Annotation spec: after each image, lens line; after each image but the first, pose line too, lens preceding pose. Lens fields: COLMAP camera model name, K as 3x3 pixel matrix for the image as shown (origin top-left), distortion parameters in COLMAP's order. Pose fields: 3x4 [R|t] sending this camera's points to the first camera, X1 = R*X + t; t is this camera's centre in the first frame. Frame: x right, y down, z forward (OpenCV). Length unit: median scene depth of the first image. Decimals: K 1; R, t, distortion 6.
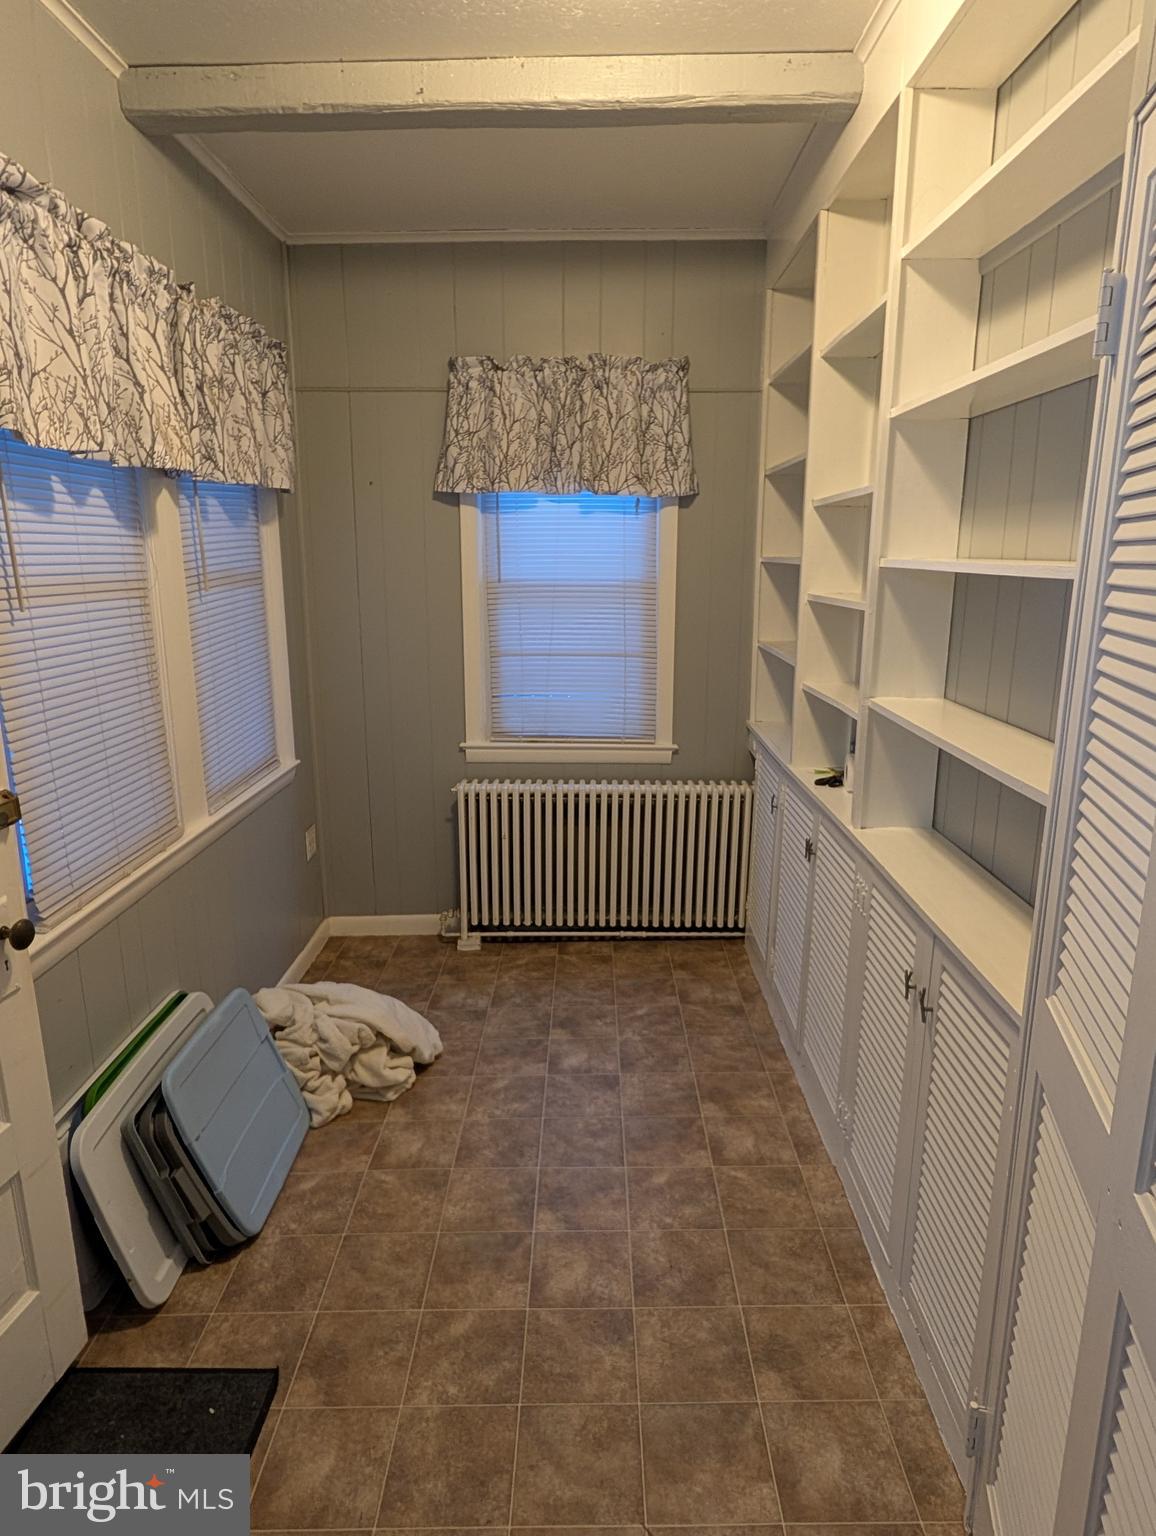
lens RADIAL K [[932.6, 0, 577.3], [0, 932.6, 768.4], [0, 0, 1]] dist [0.006811, 0.001705]
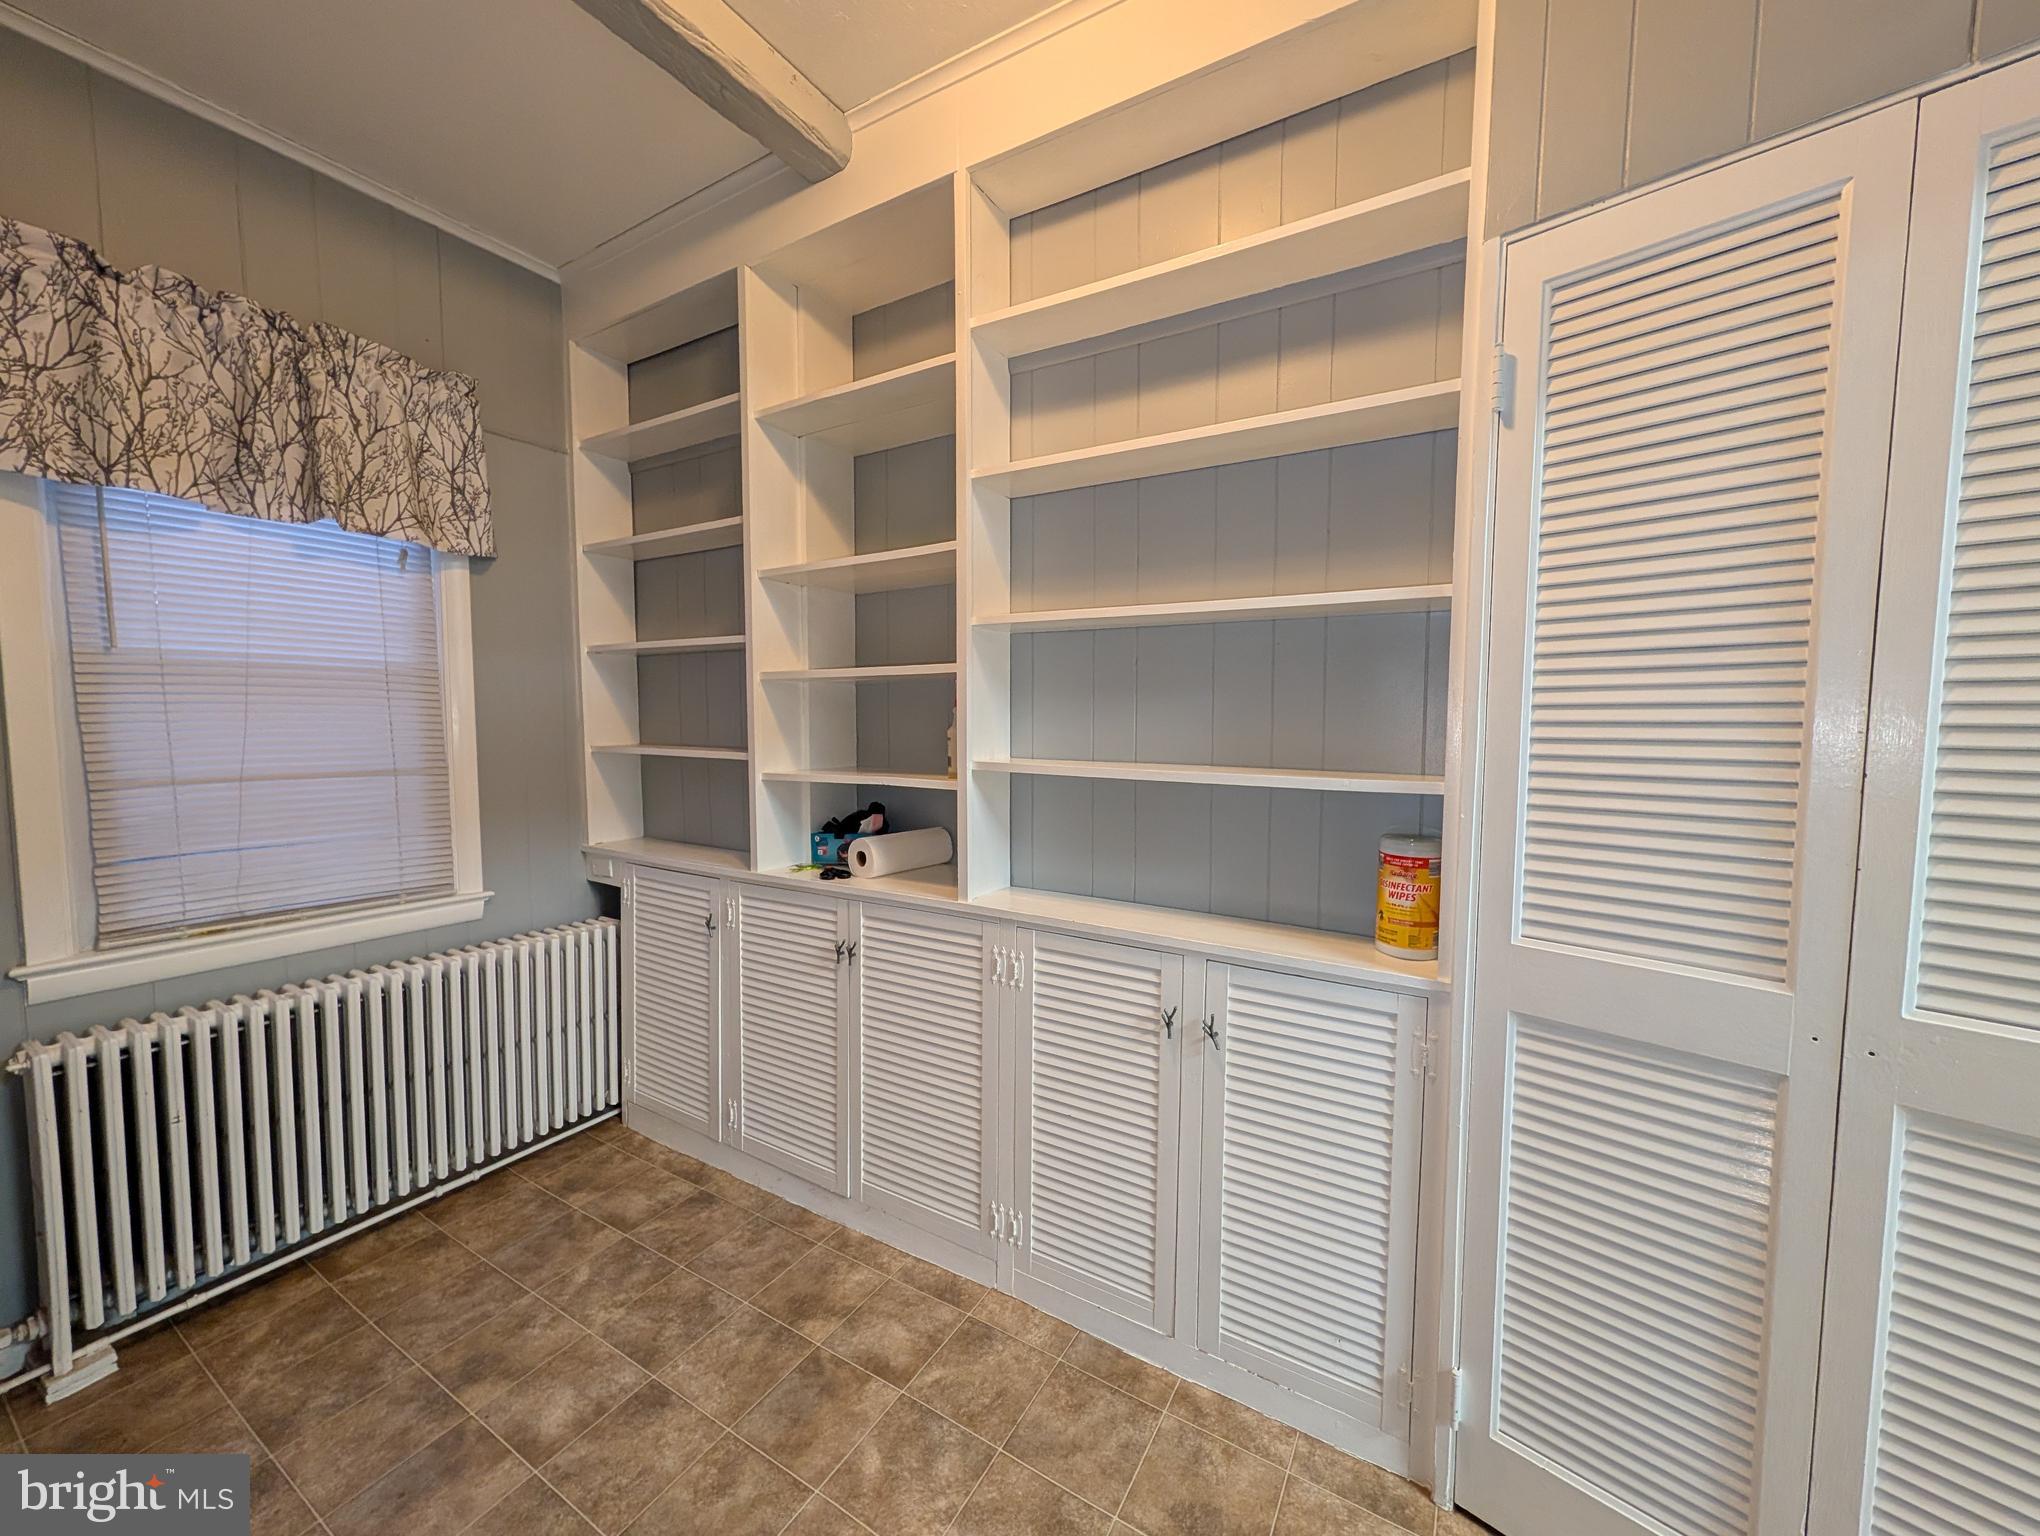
lens RADIAL K [[782.1, 0, 1021.0], [0, 782.1, 769.5], [0, 0, 1]] dist [-0.000156, 0.000413]
pose [[0.507071, -0.053980, 0.860212, -0.222754], [0.188585, 0.980803, -0.049619, -0.010346], [-0.841020, 0.187383, 0.507517, 0.351942]]
